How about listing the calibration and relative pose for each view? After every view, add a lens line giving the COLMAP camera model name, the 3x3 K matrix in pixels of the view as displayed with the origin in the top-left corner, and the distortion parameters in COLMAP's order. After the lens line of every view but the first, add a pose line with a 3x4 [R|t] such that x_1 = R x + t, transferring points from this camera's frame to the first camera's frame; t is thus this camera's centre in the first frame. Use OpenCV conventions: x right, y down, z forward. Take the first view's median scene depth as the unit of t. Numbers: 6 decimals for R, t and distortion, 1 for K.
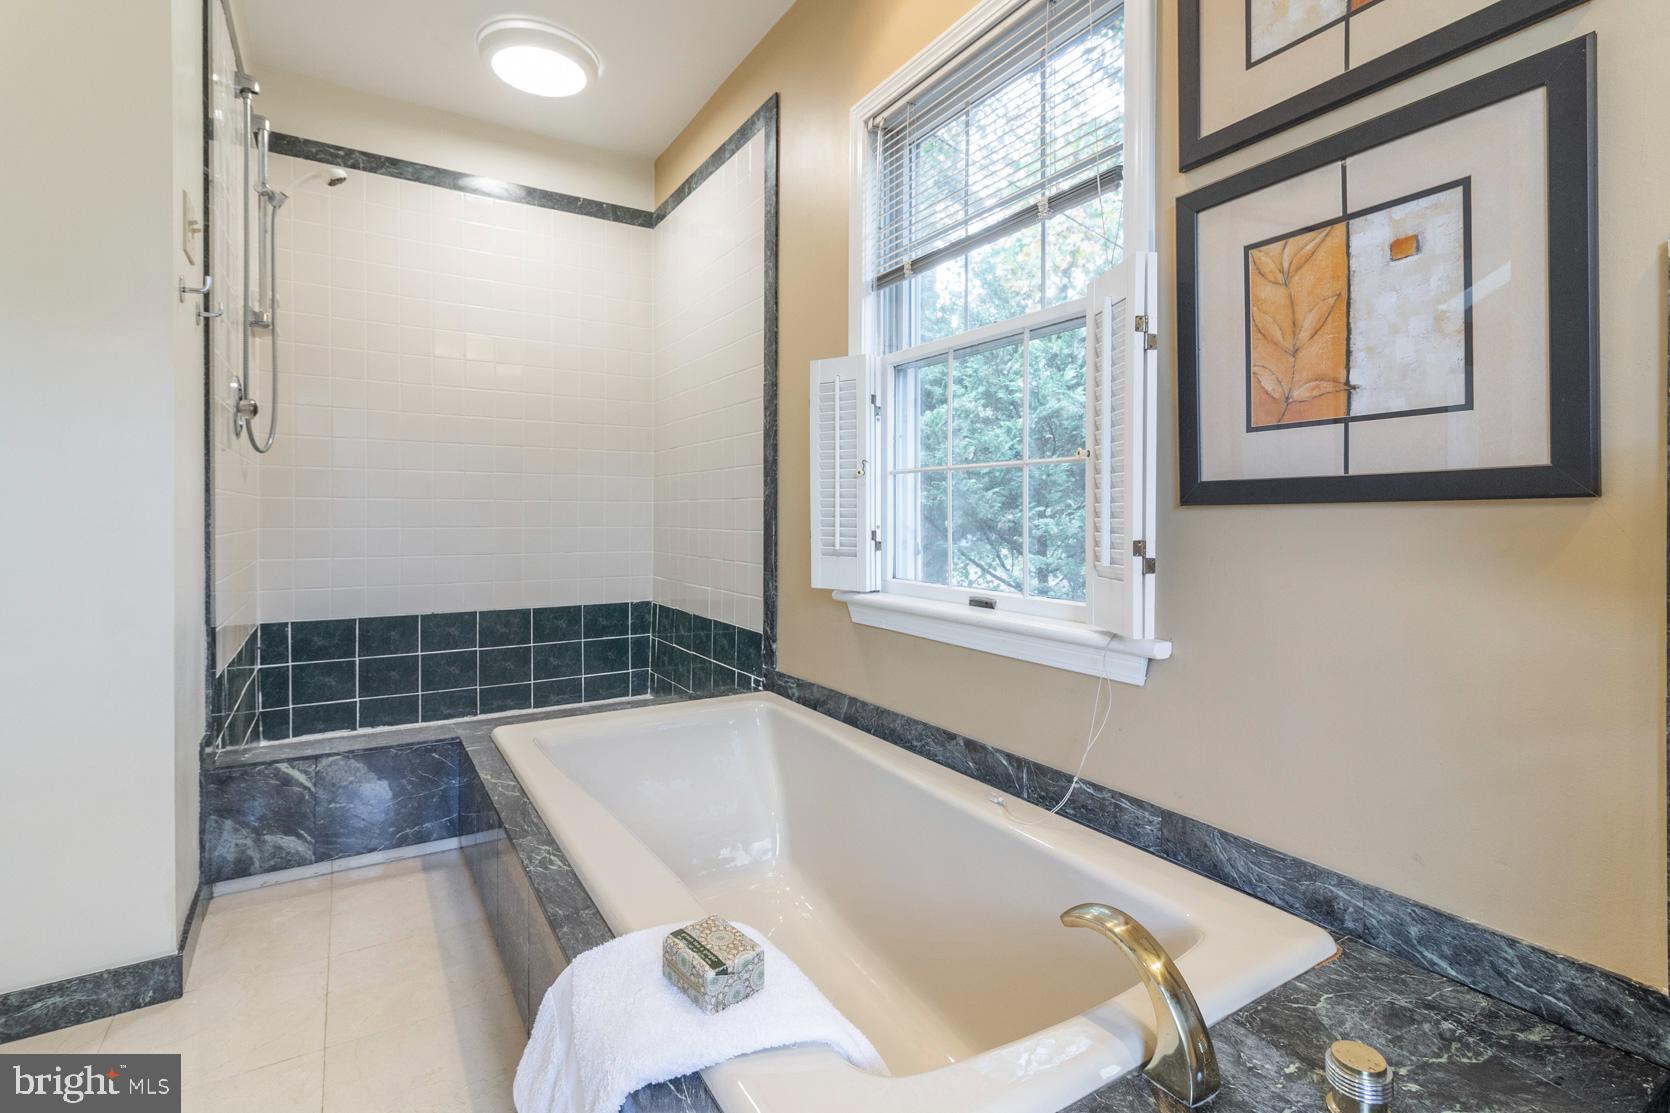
lens RADIAL K [[785.7, 0, 838.8], [0, 785.7, 527.3], [0, 0, 1]] dist [0.025830, 0.000234]
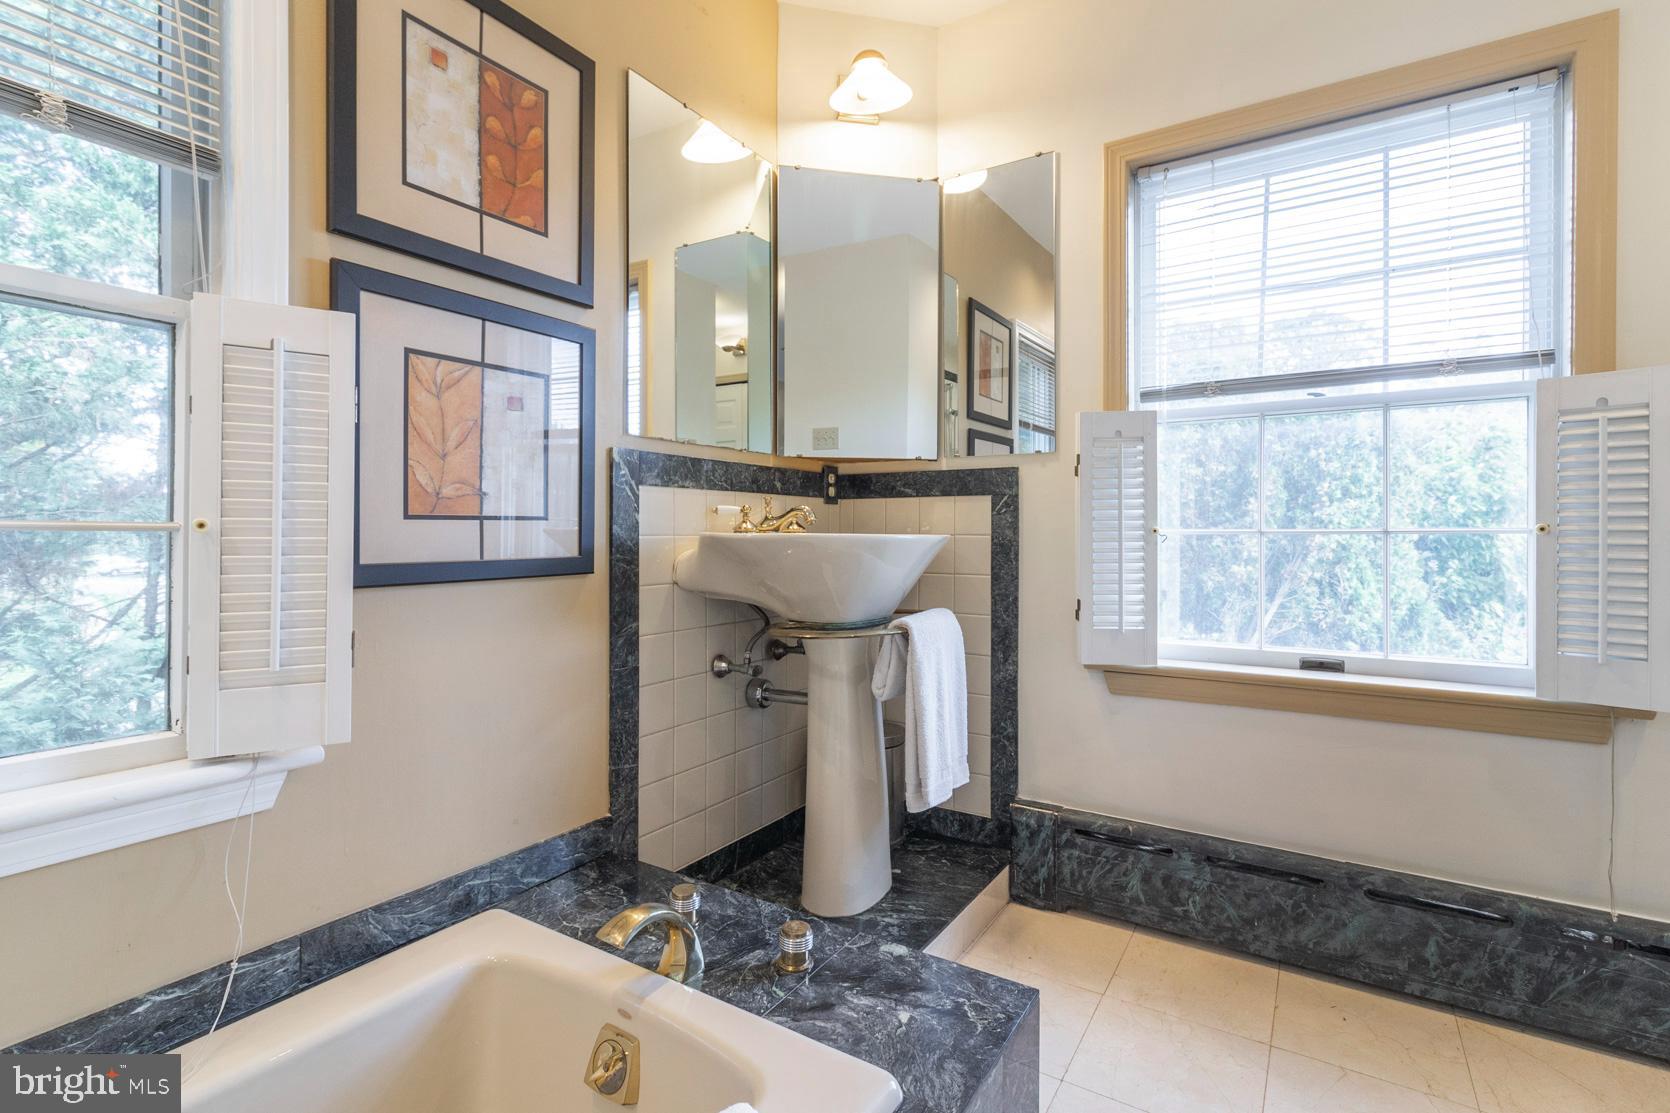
lens RADIAL K [[785.7, 0, 838.8], [0, 785.7, 527.3], [0, 0, 1]] dist [0.025830, 0.000234]
pose [[-0.423804, -0.005396, 0.905738, -0.771623], [-0.002287, 0.999985, 0.004887, -0.123918], [-0.905751, 0.000000, -0.423810, 0.990027]]
